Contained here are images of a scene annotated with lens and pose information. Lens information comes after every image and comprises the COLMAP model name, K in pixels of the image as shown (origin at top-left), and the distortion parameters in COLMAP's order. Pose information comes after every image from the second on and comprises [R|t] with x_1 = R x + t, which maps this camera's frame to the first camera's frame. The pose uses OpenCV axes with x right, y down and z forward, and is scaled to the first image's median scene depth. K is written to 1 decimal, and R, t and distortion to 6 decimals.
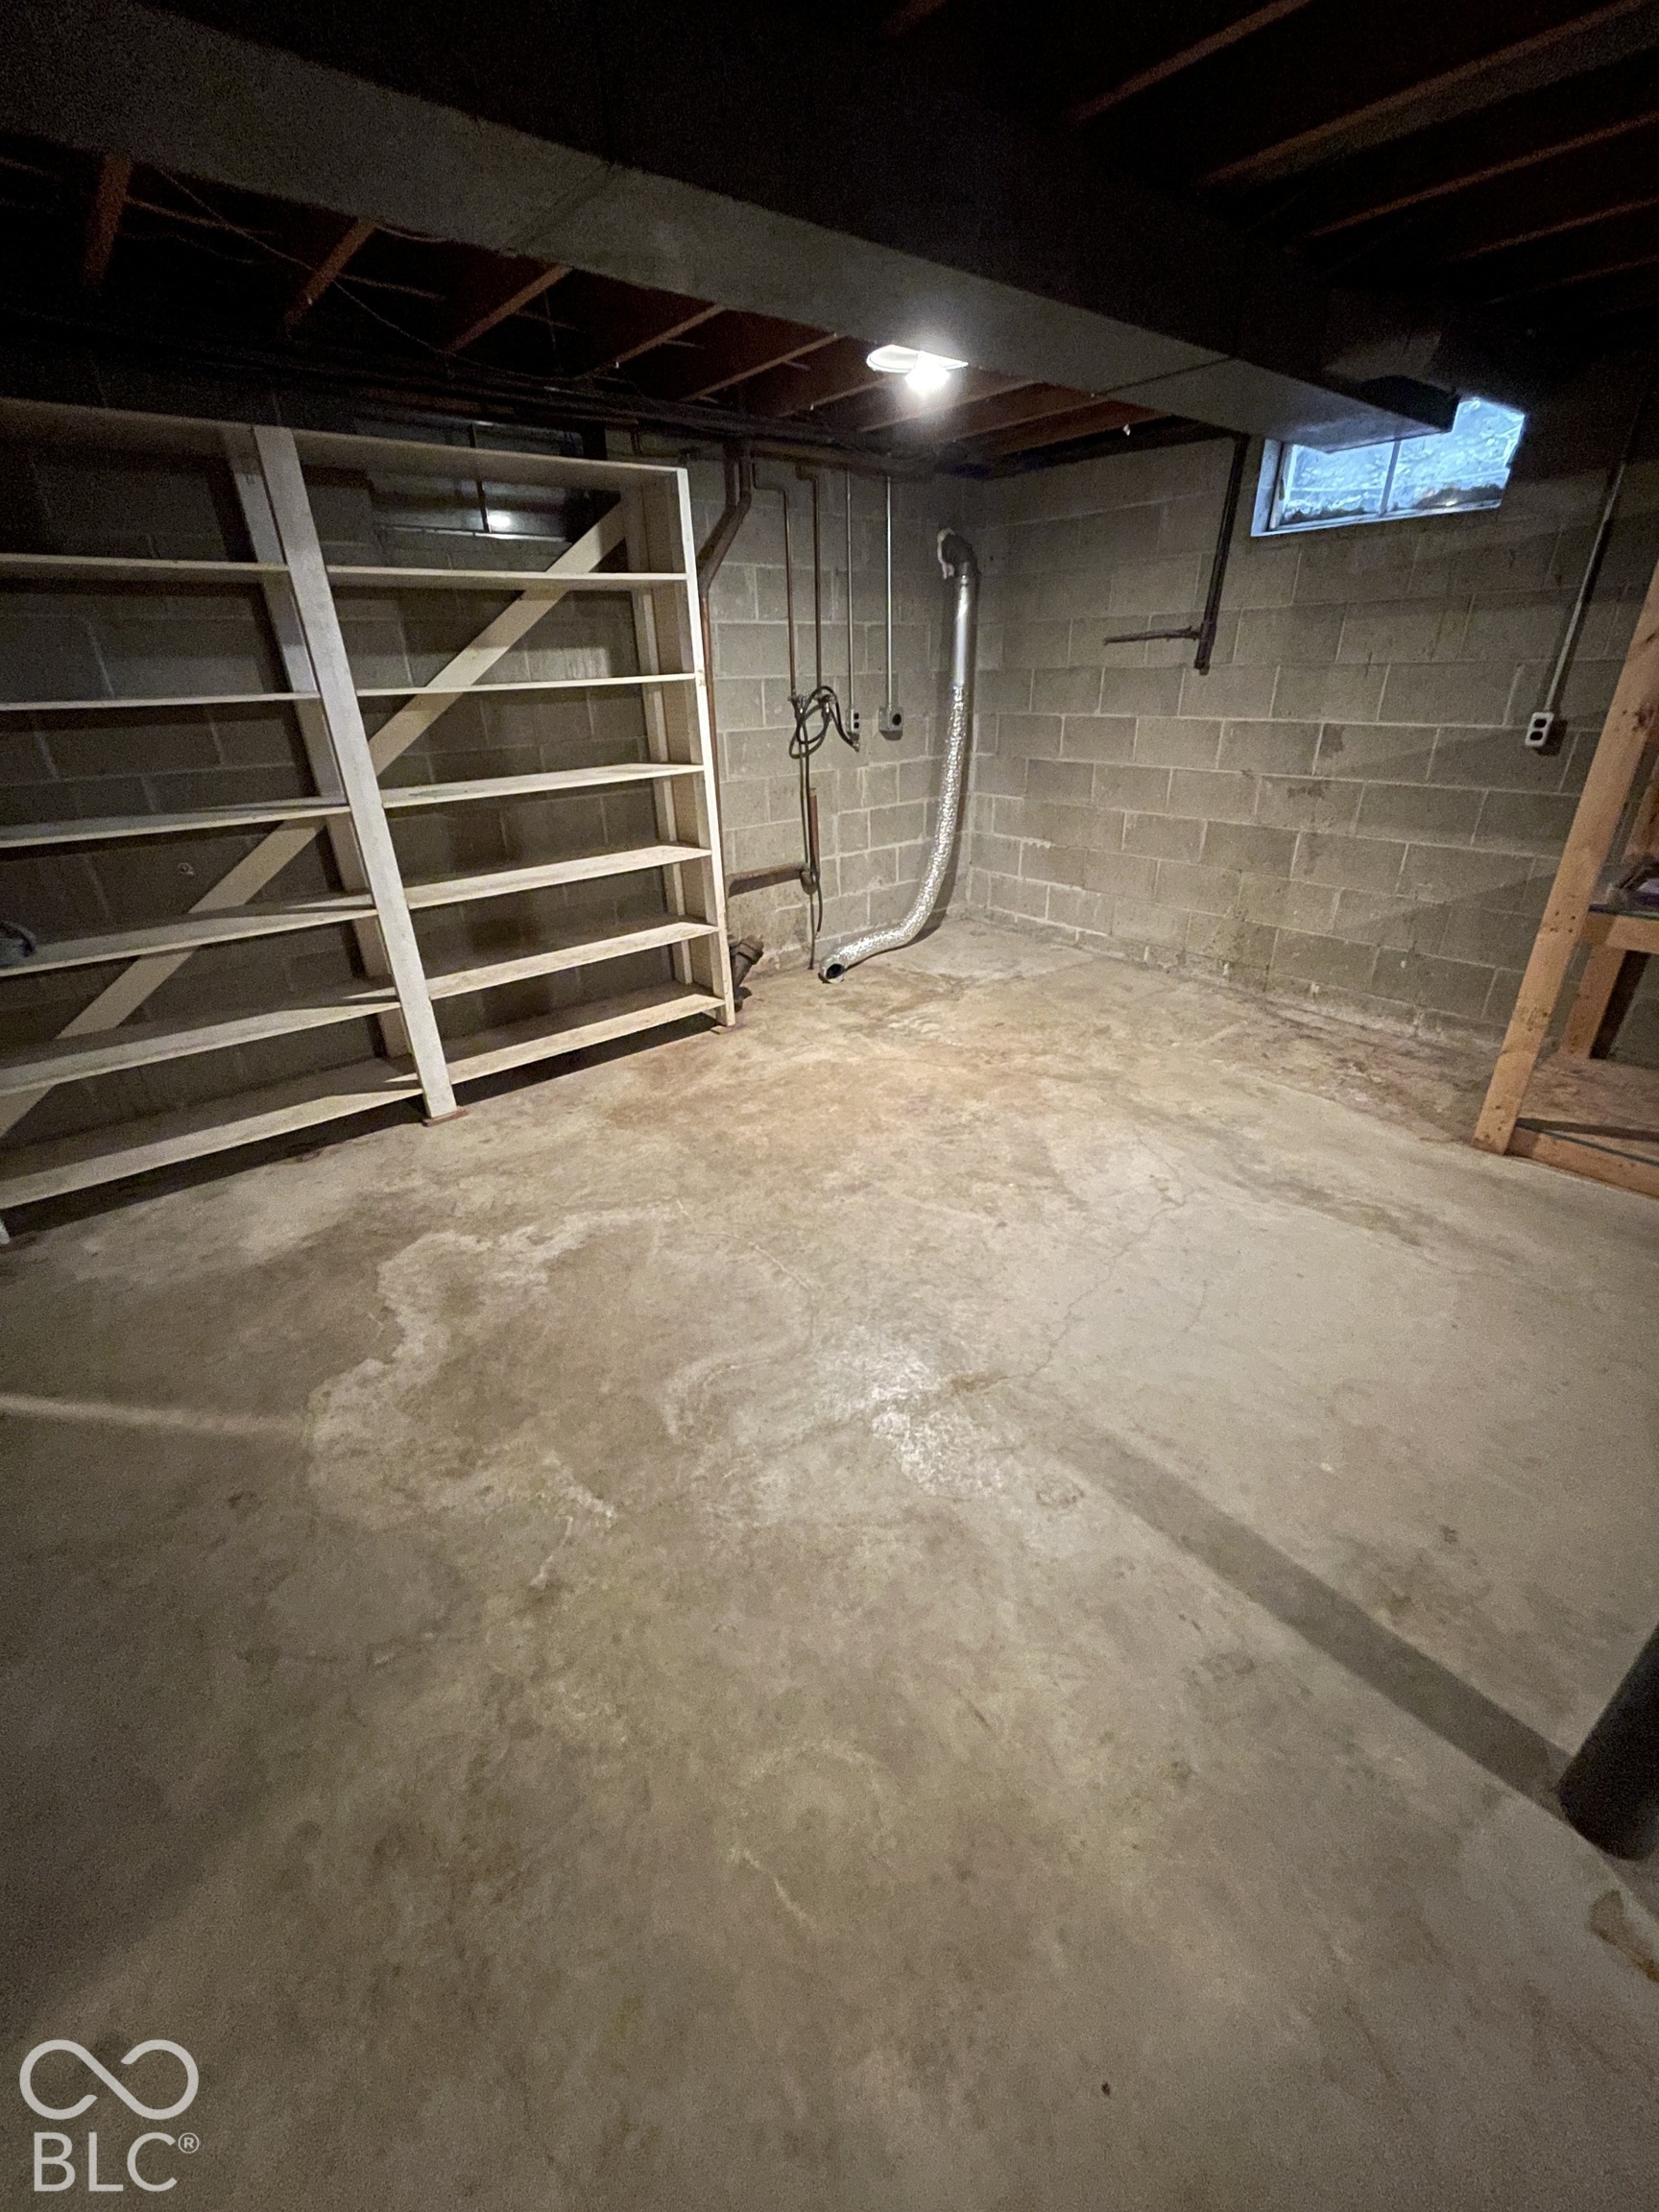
lens RADIAL K [[894.4, 0, 831.7], [0, 894.4, 1111.0], [0, 0, 1]] dist [-0.000188, -0.000915]
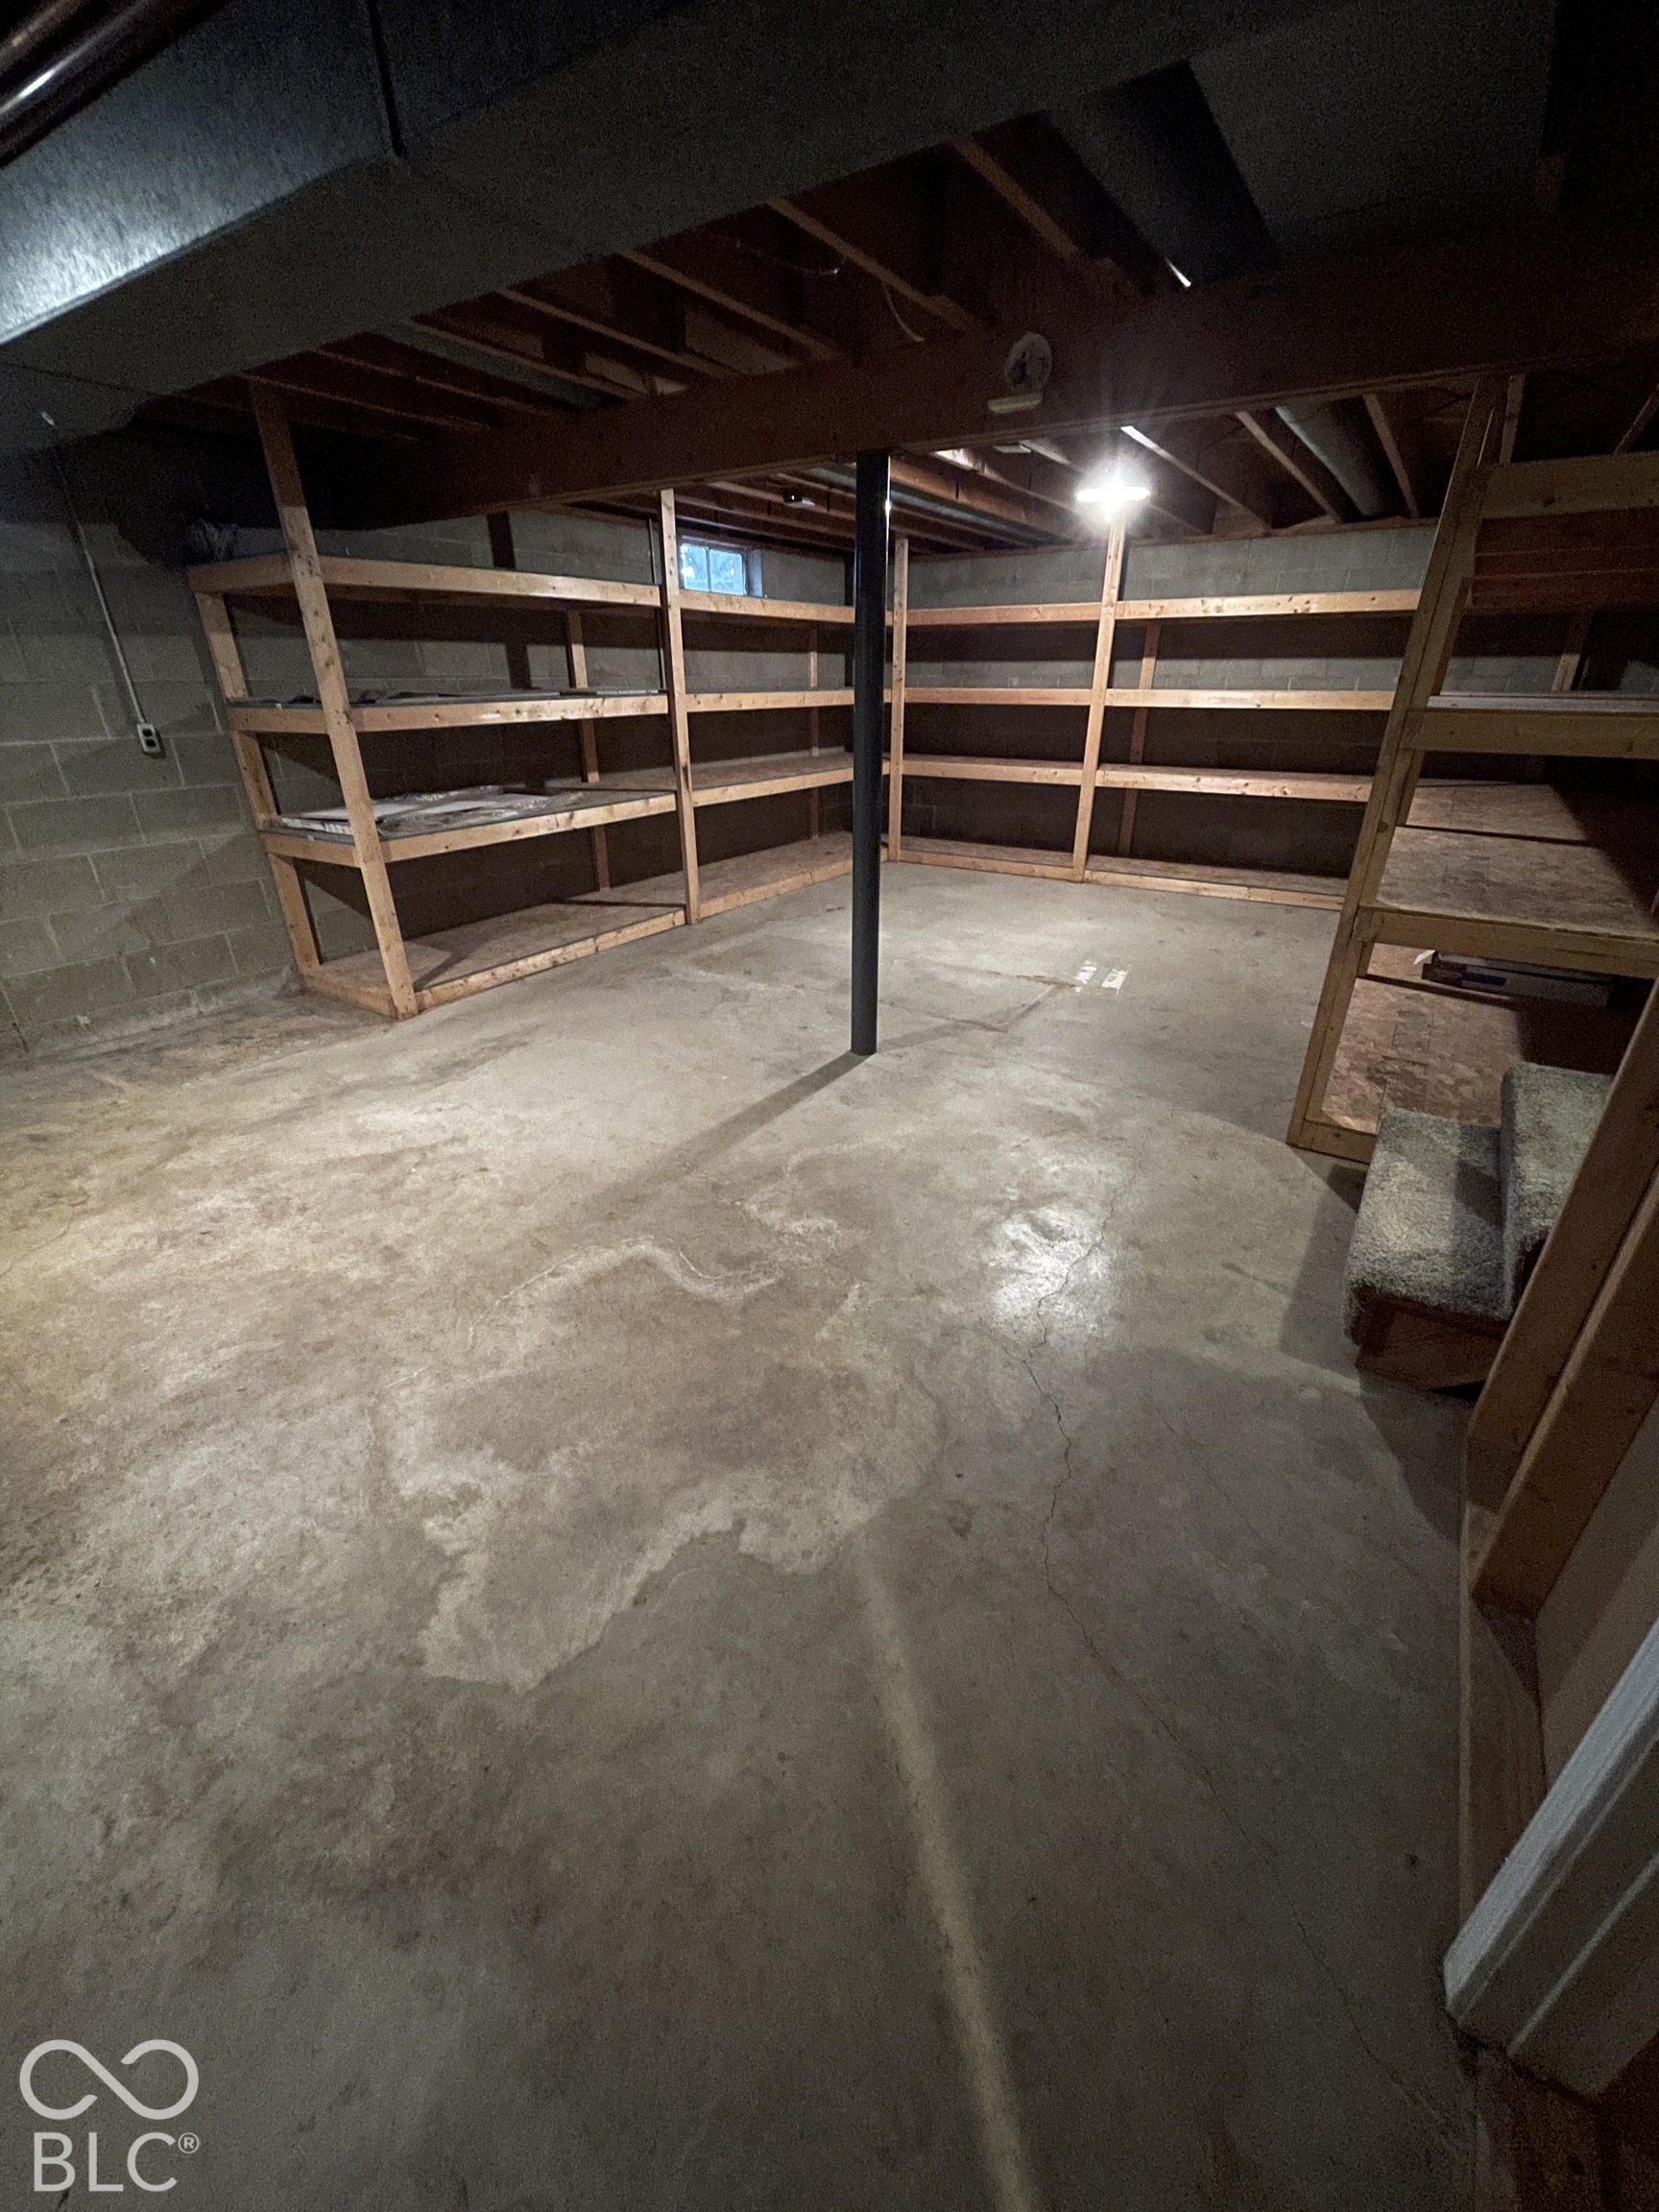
lens RADIAL K [[894.4, 0, 831.7], [0, 894.4, 1111.0], [0, 0, 1]] dist [-0.000188, -0.000915]
pose [[-0.289313, -0.398360, 0.870407, -0.764579], [0.438019, 0.753418, 0.490409, -0.248688], [-0.851139, 0.523136, -0.043484, 0.560578]]
